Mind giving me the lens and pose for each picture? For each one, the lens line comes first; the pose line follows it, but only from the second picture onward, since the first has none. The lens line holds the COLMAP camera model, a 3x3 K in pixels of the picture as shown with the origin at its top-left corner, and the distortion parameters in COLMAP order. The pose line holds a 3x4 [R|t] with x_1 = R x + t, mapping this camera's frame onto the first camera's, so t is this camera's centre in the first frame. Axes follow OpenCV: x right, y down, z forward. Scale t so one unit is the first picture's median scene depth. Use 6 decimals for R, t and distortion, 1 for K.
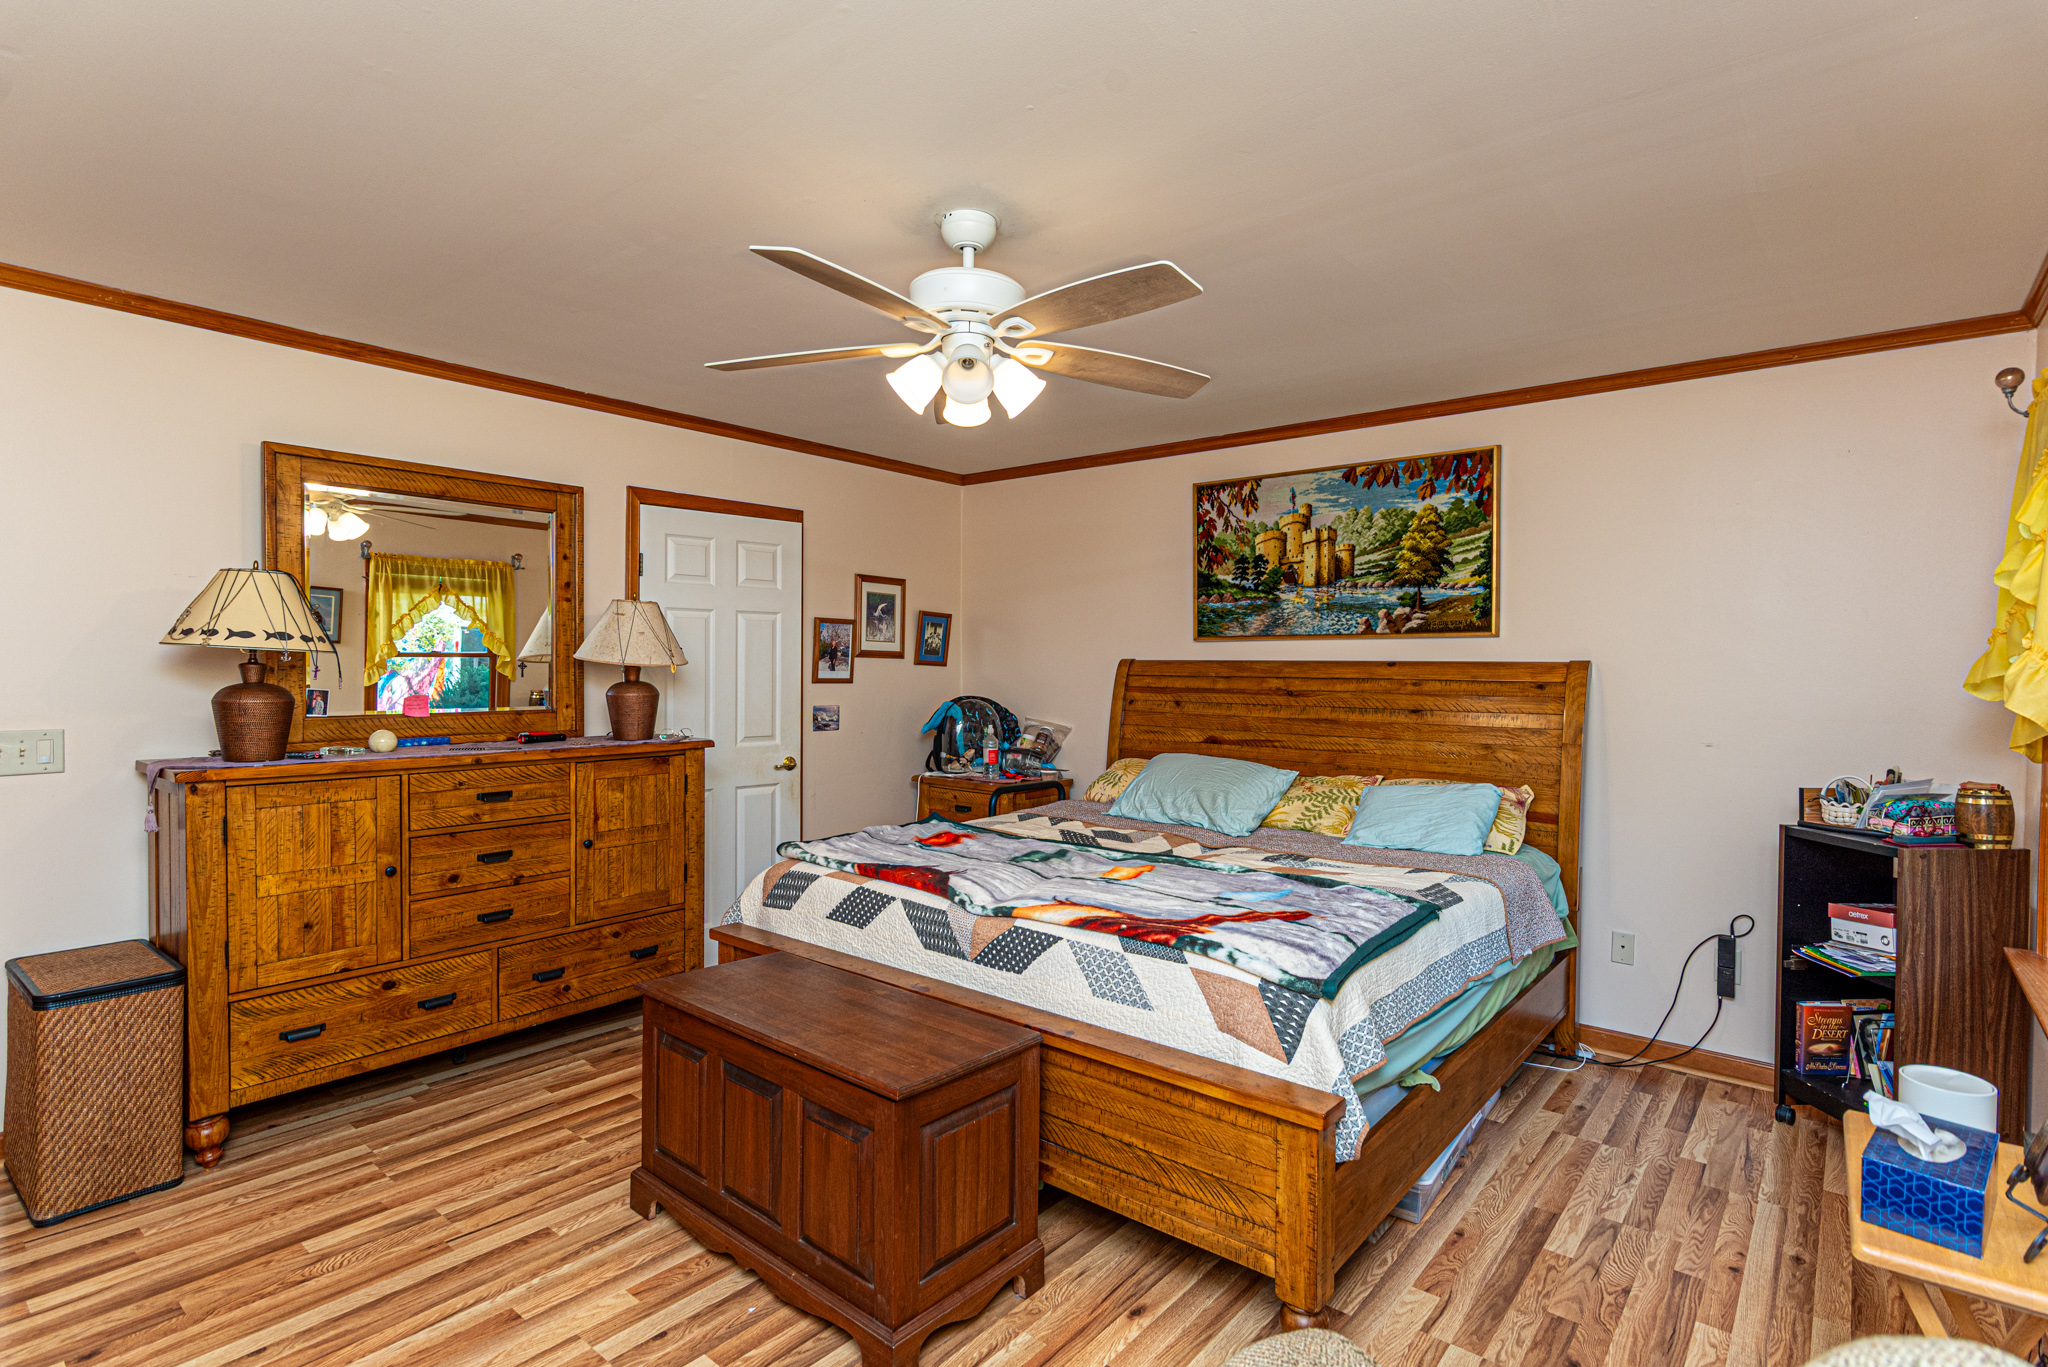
lens RADIAL K [[999.1, 0, 1016.4], [0, 999.1, 682.9], [0, 0, 1]] dist [0.002204, -0.000004]
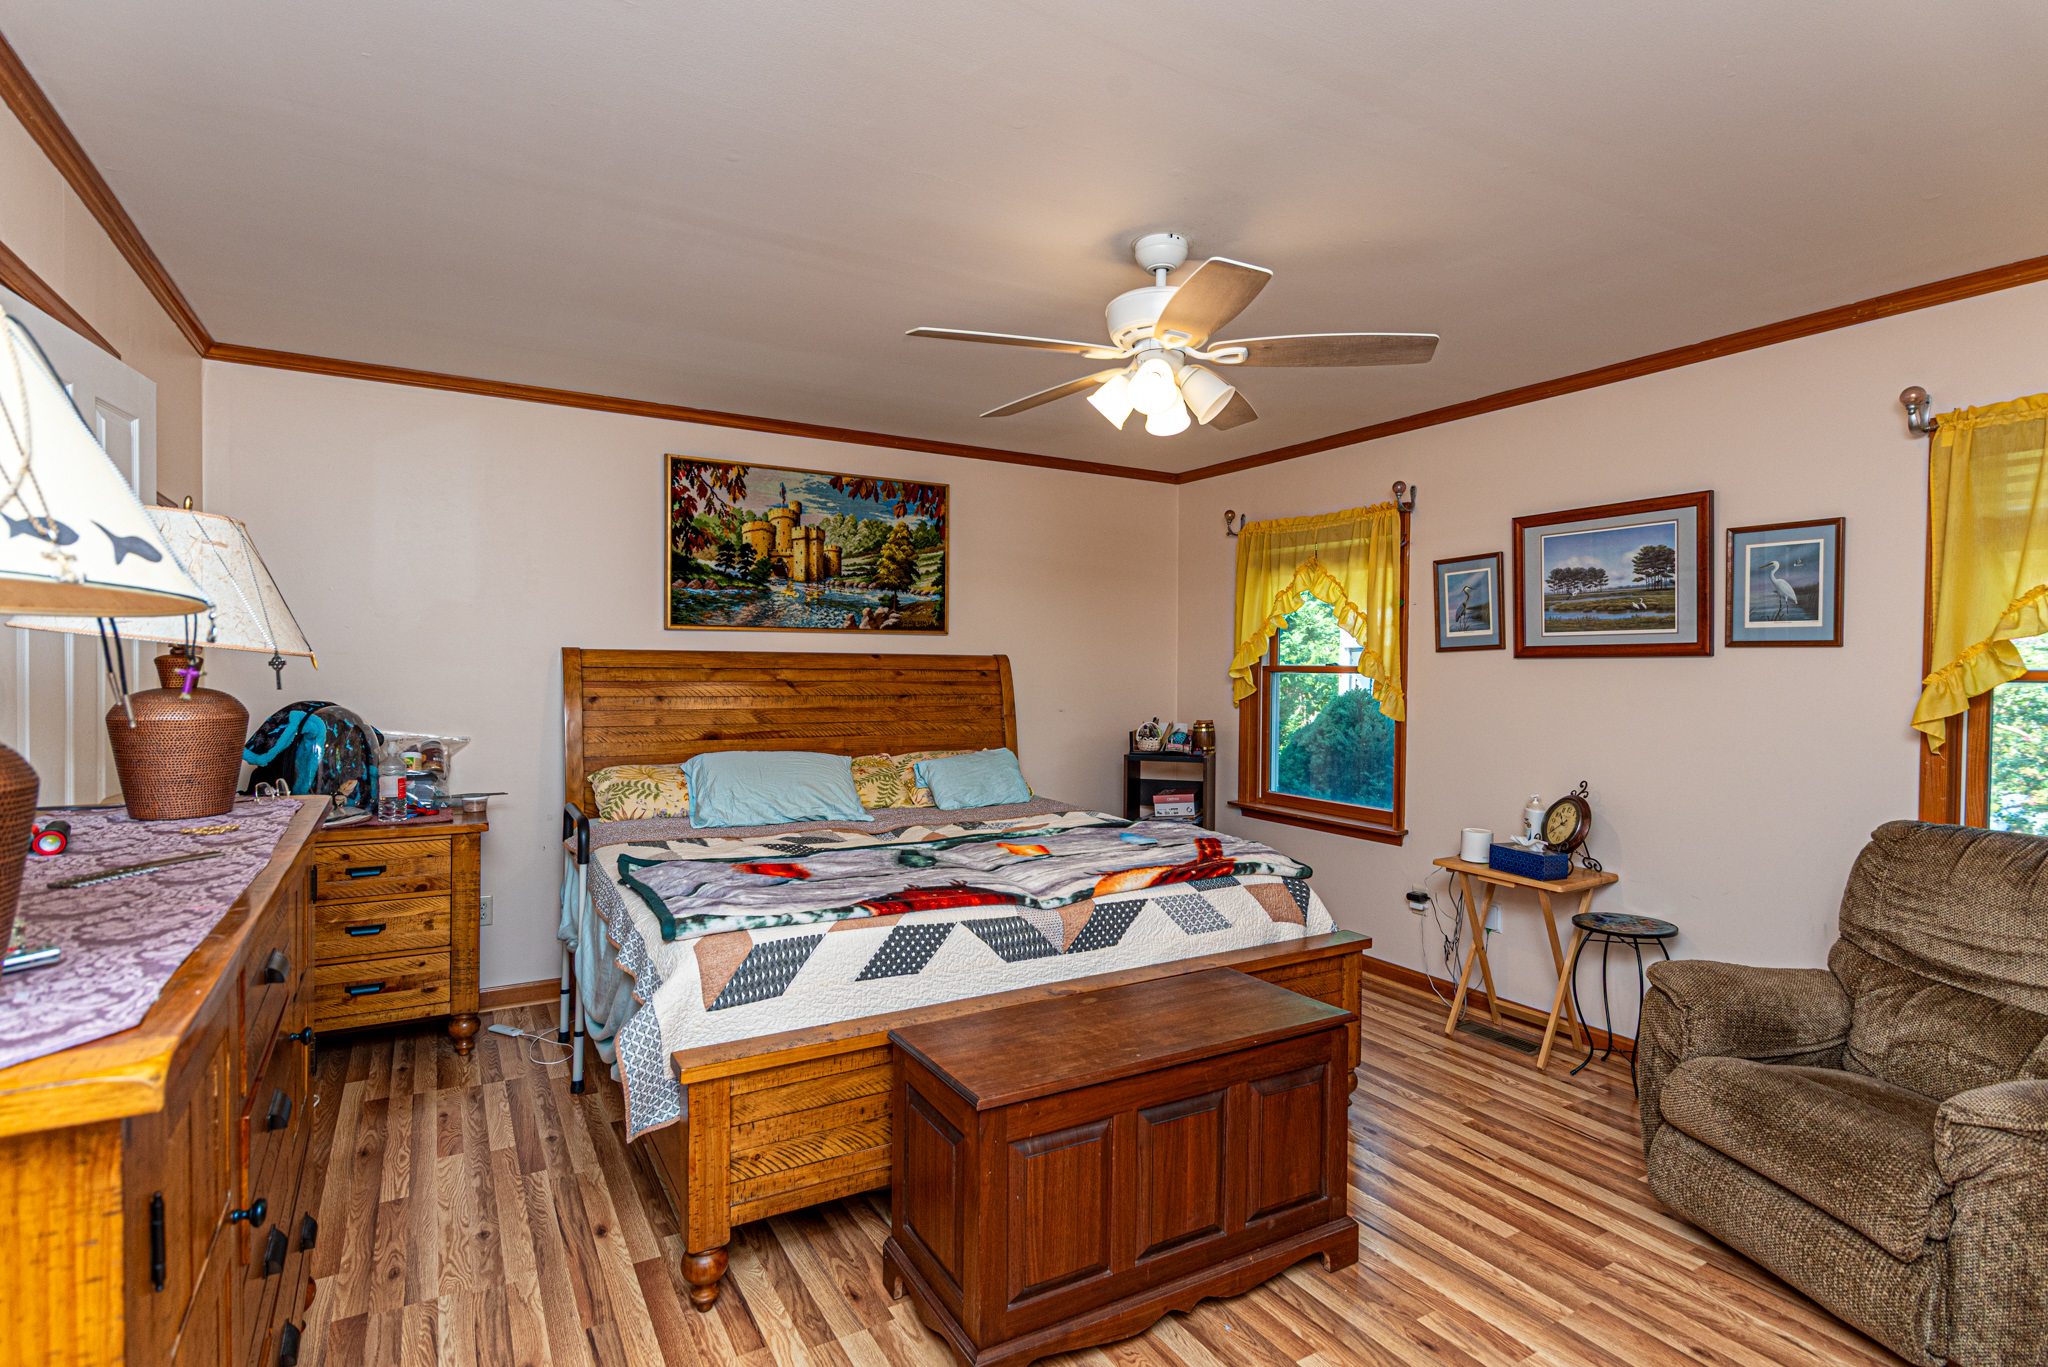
lens RADIAL K [[999.1, 0, 1016.4], [0, 999.1, 682.9], [0, 0, 1]] dist [0.002204, -0.000004]
pose [[0.341470, -0.021242, 0.939652, -0.635135], [0.010186, 0.999770, 0.018899, -0.007959], [-0.939837, 0.003118, 0.341608, 0.446900]]
